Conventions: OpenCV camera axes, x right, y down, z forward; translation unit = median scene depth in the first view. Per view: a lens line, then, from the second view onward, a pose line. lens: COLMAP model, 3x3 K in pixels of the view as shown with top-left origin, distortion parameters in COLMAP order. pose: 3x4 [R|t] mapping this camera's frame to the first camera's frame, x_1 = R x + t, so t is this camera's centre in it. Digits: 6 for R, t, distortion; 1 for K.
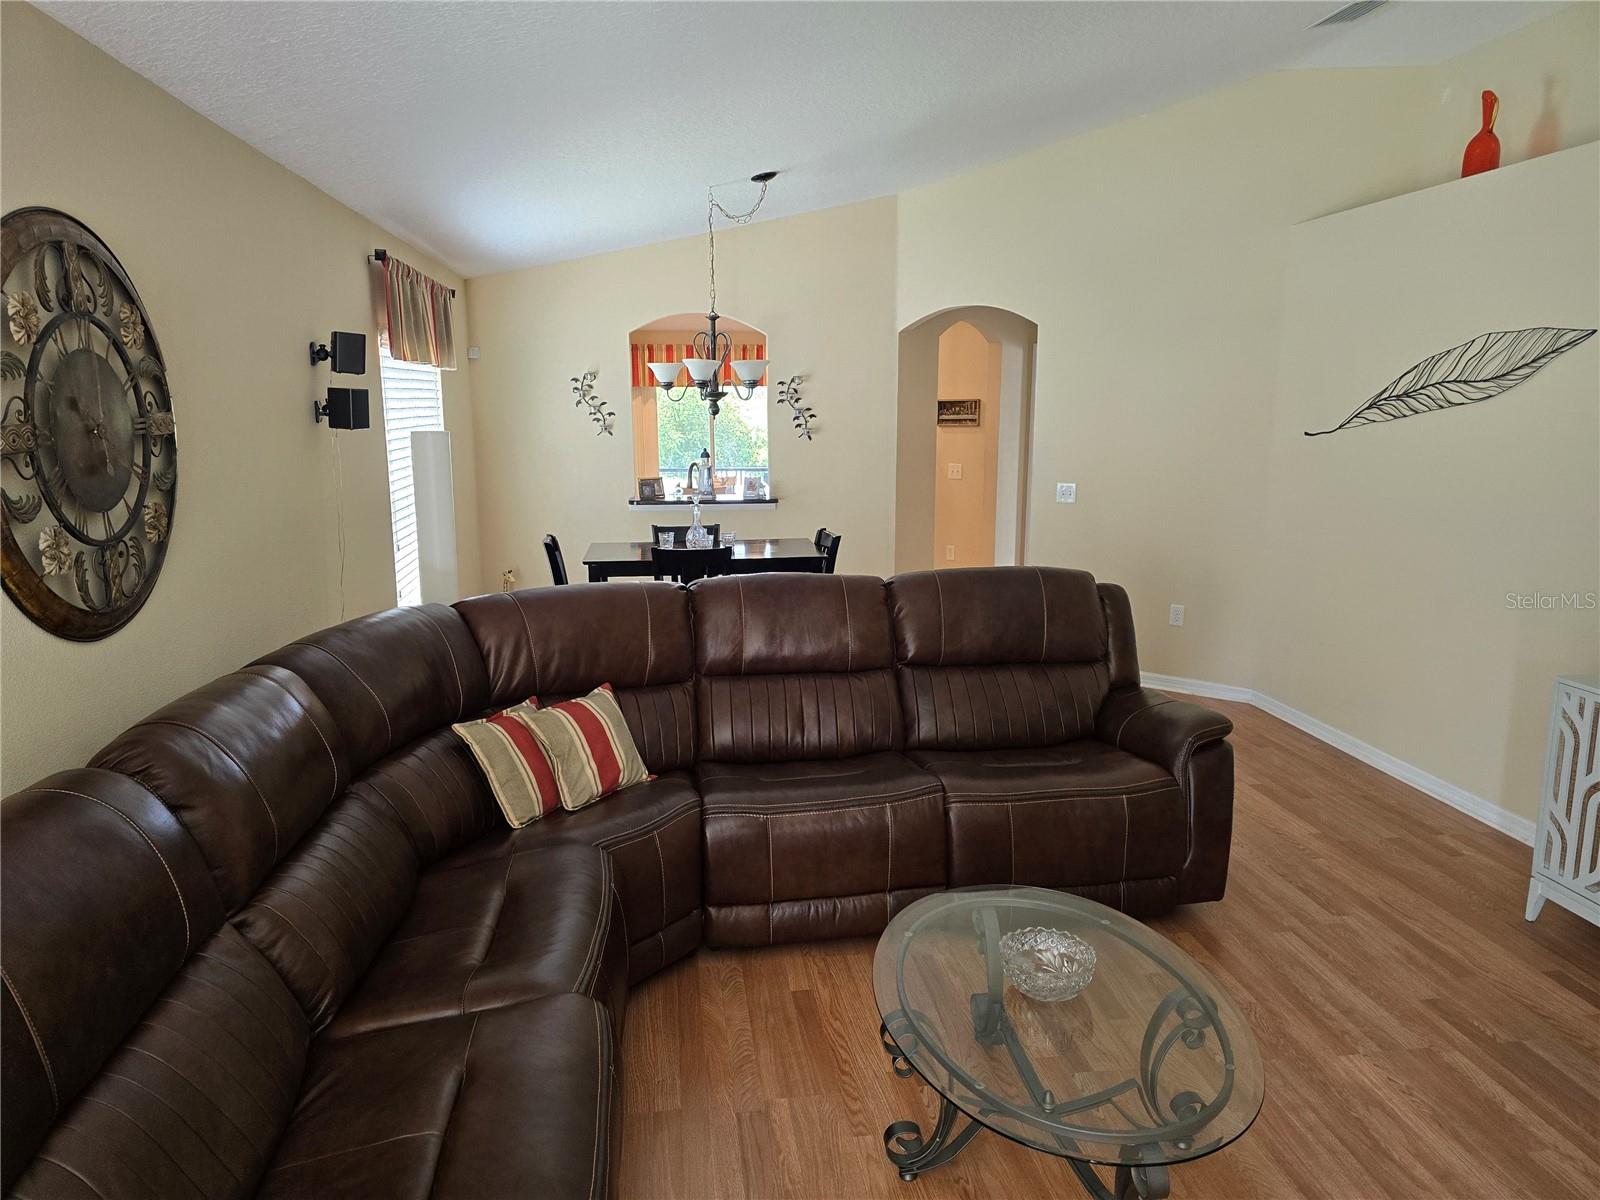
lens RADIAL K [[1086.2, 0, 802.2], [0, 1086.2, 610.9], [0, 0, 1]] dist [0.060462, -0.062742]
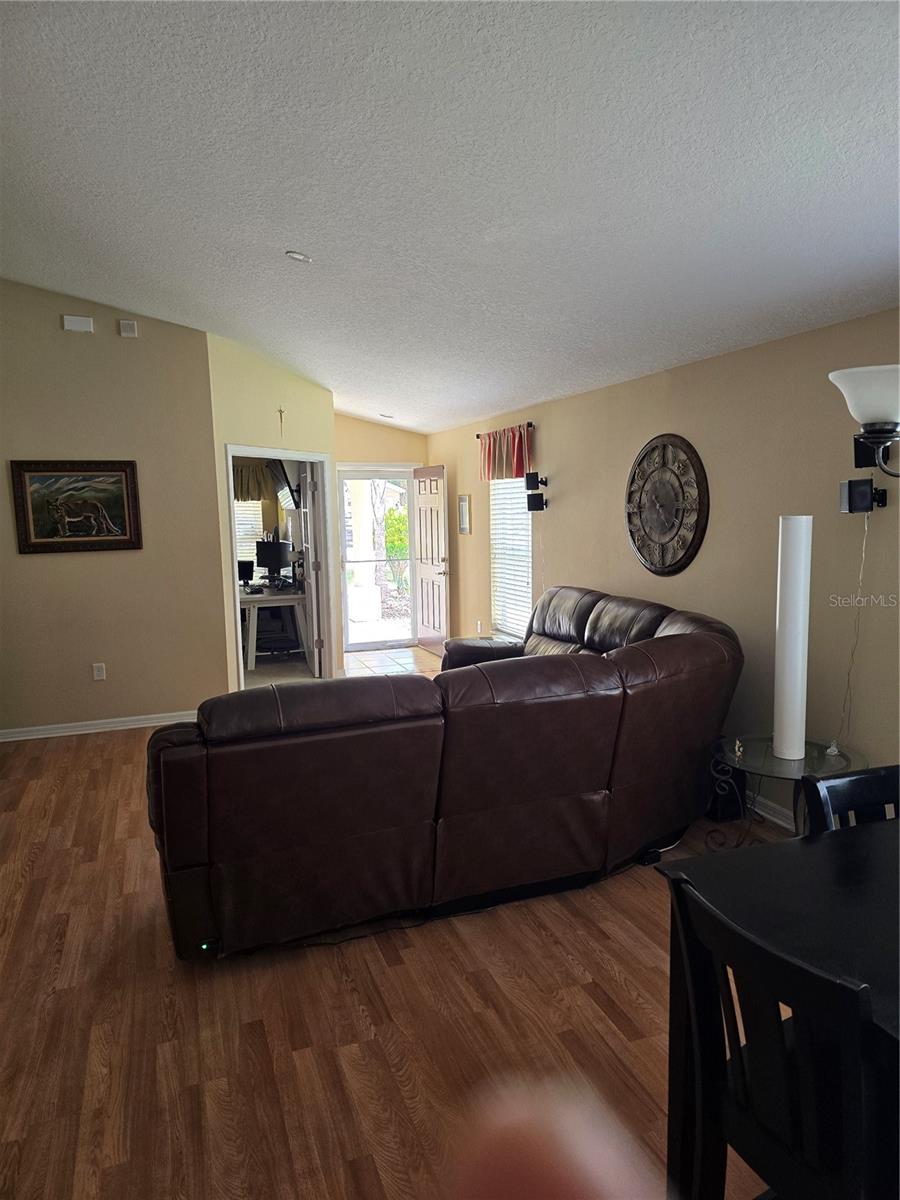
lens RADIAL K [[814.7, 0, 470.3], [0, 814.7, 606.8], [0, 0, 1]] dist [0.060462, -0.062742]
pose [[-0.972118, 0.048281, -0.229467, 0.197532], [-0.024684, 0.952066, 0.304894, -0.290745], [0.233188, 0.302058, -0.924329, 1.544227]]
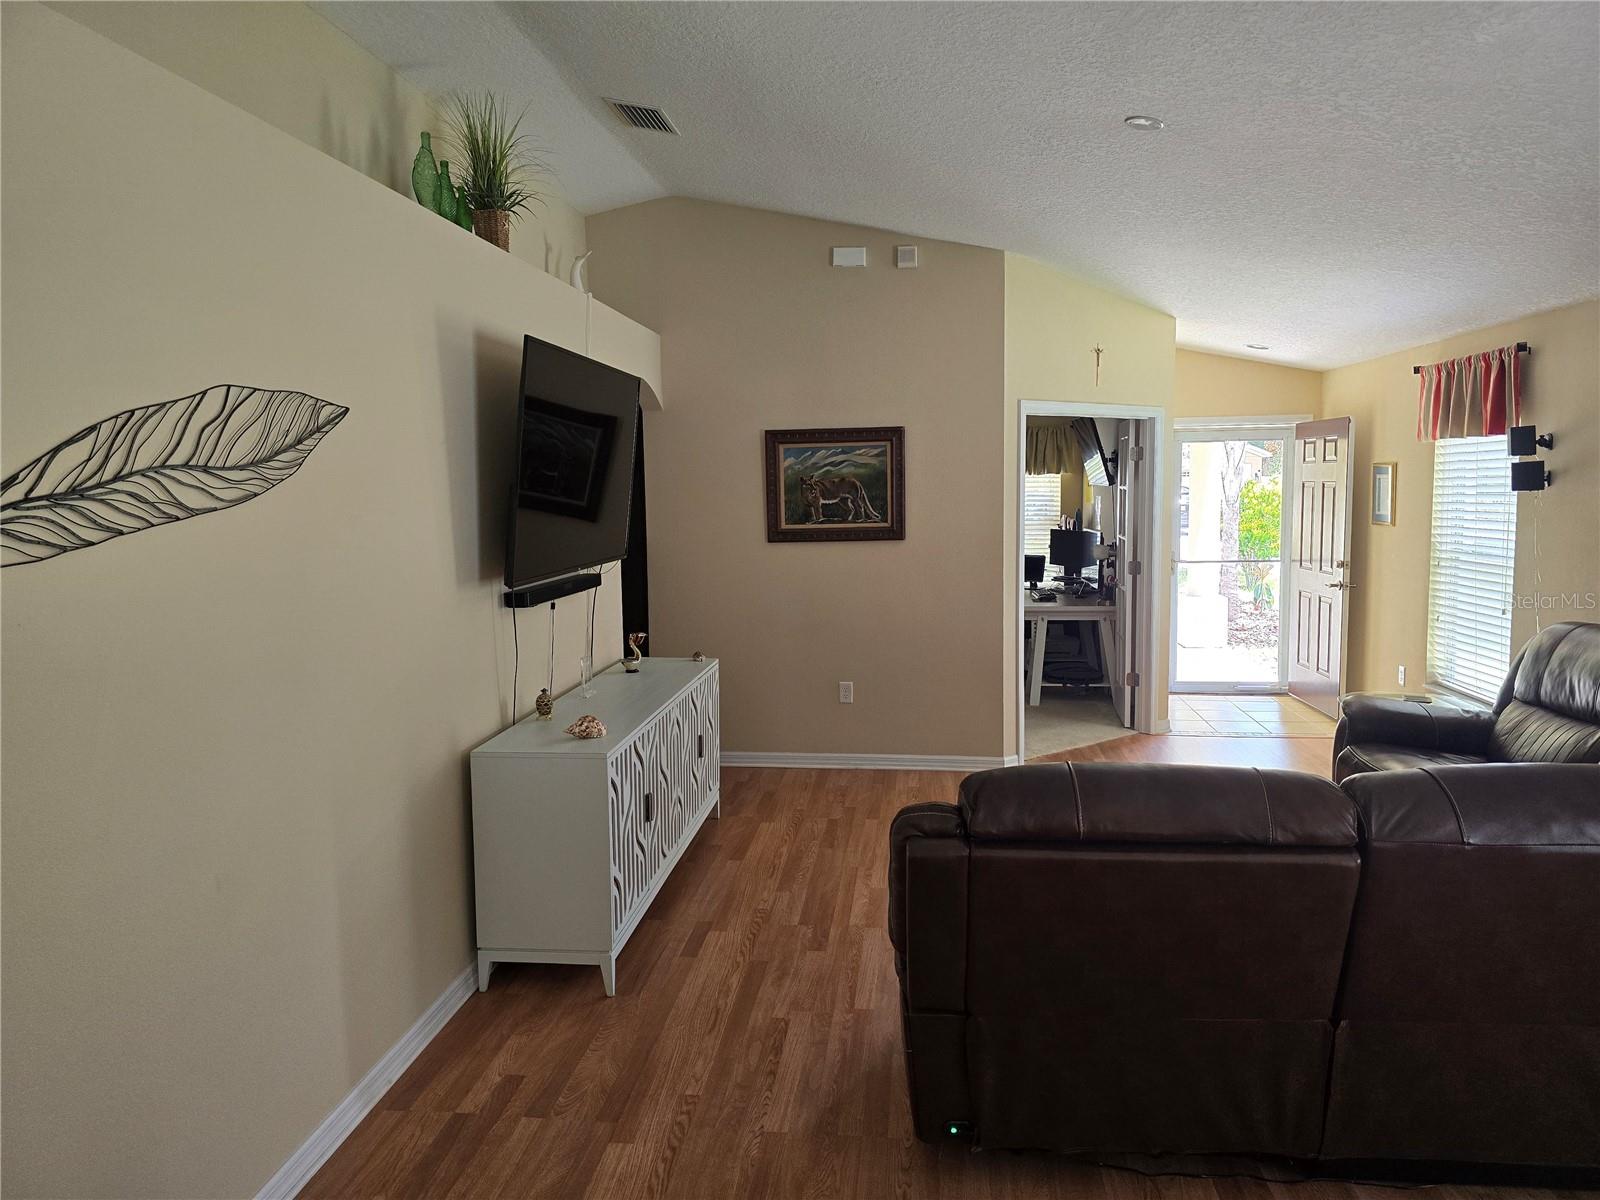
lens RADIAL K [[1079.5, 0, 794.5], [0, 1079.5, 590.9], [0, 0, 1]] dist [0.078127, -0.060664]
pose [[-0.968805, -0.006985, 0.247726, 0.202957], [0.064333, 0.958246, 0.278614, -0.285940], [-0.239329, 0.285860, -0.927904, 1.466737]]
